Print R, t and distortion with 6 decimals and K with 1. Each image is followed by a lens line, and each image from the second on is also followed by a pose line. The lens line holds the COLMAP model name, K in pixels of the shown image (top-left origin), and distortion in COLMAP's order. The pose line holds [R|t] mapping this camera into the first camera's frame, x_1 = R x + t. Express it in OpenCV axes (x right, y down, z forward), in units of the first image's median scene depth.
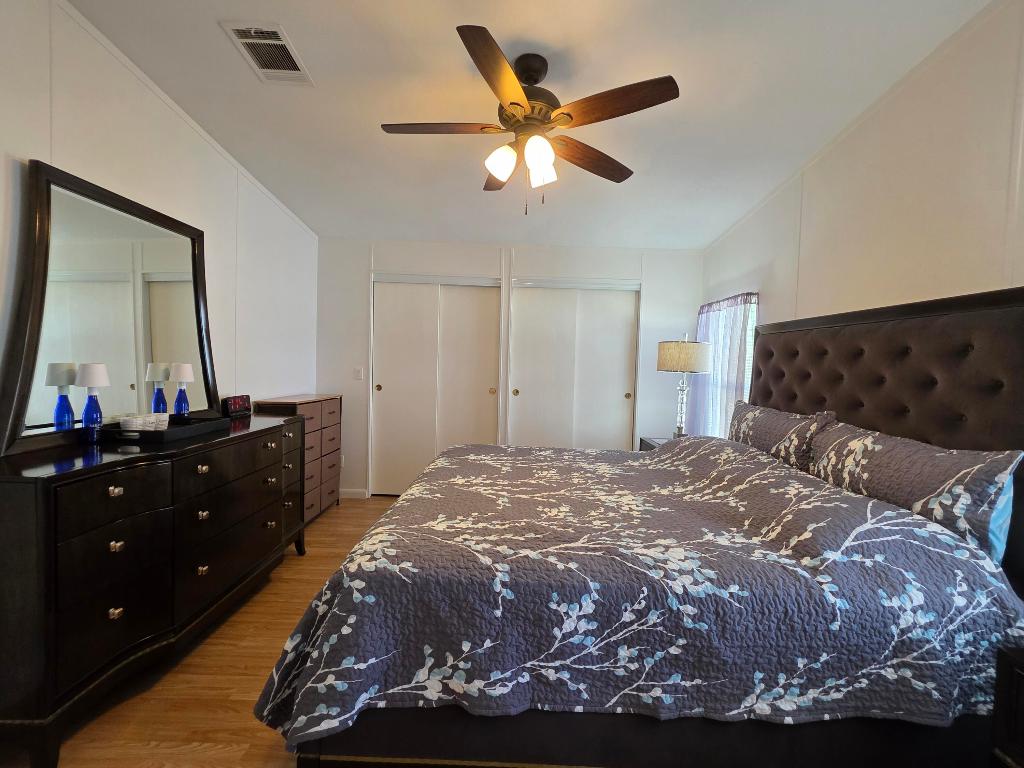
lens RADIAL K [[459.5, 0, 509.6], [0, 459.5, 382.4], [0, 0, 1]] dist [0.002725, 0.000441]
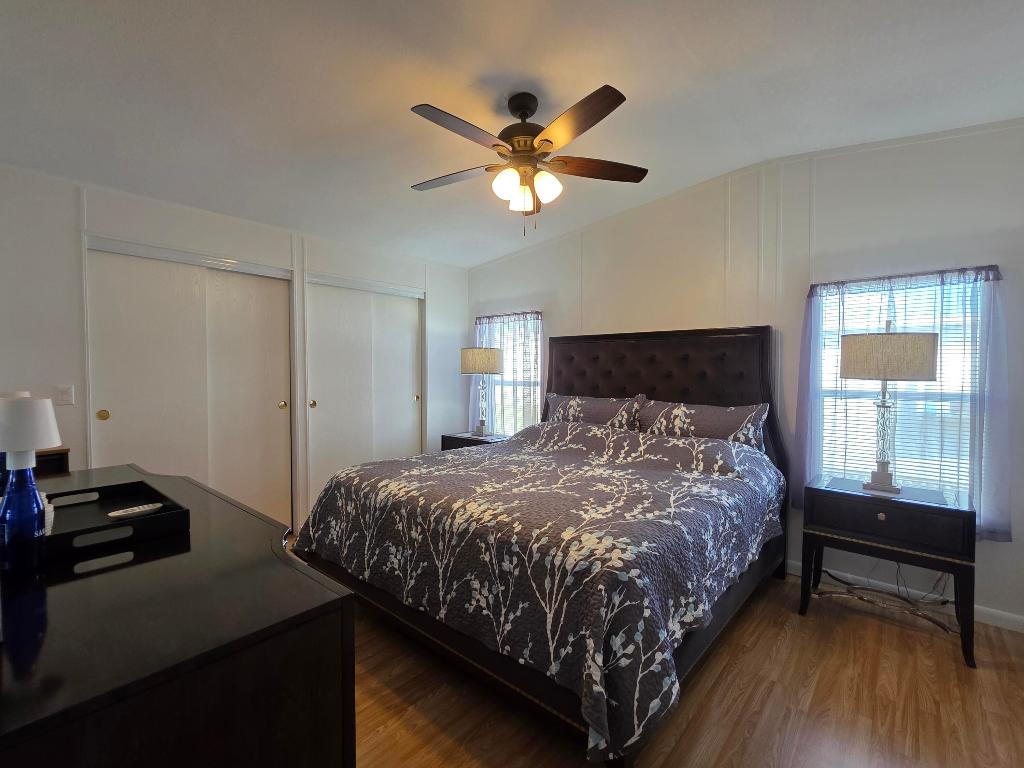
lens RADIAL K [[459.5, 0, 513.4], [0, 459.5, 384.5], [0, 0, 1]] dist [0.002725, 0.000441]
pose [[0.657005, -0.054362, 0.751924, -0.937464], [0.054089, 0.998225, 0.024908, -0.041577], [-0.751944, 0.024306, 0.658779, 0.335524]]
